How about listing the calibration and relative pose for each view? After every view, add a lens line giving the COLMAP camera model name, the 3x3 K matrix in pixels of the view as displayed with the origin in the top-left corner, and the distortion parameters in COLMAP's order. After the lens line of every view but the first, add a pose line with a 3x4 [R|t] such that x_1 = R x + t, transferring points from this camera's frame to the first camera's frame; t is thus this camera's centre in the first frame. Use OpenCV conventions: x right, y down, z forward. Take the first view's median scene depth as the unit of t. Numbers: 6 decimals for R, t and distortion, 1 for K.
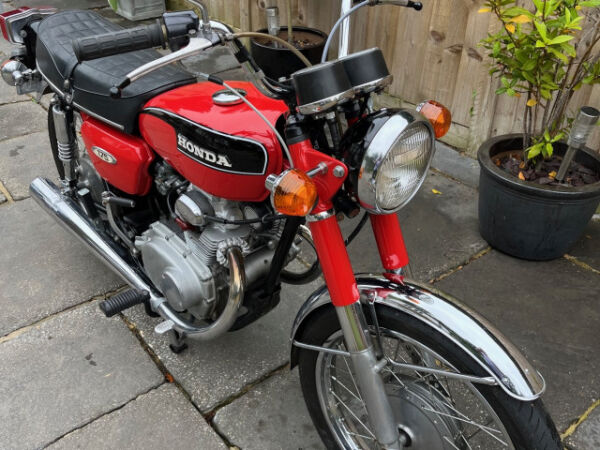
lens RADIAL K [[592.8, 0, 299.7], [0, 592.8, 225.9], [0, 0, 1]] dist [0.016741, 0.000000]
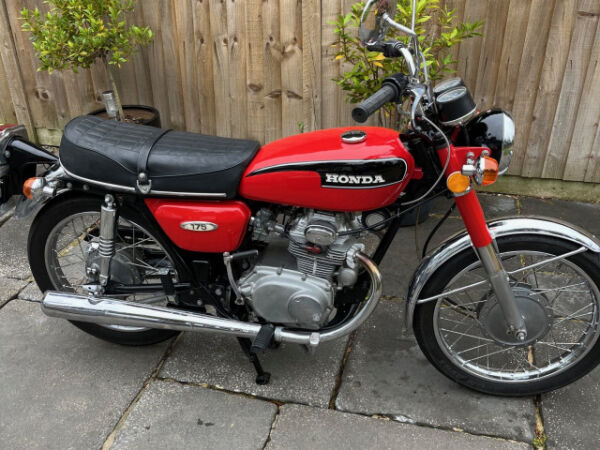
lens RADIAL K [[592.8, 0, 294.3], [0, 592.8, 226.2], [0, 0, 1]] dist [0.016741, 0.000000]
pose [[0.810382, -0.303969, 0.500882, -0.658279], [0.349685, 0.936863, 0.002793, -0.051671], [-0.470107, 0.172888, 0.865511, -0.055651]]
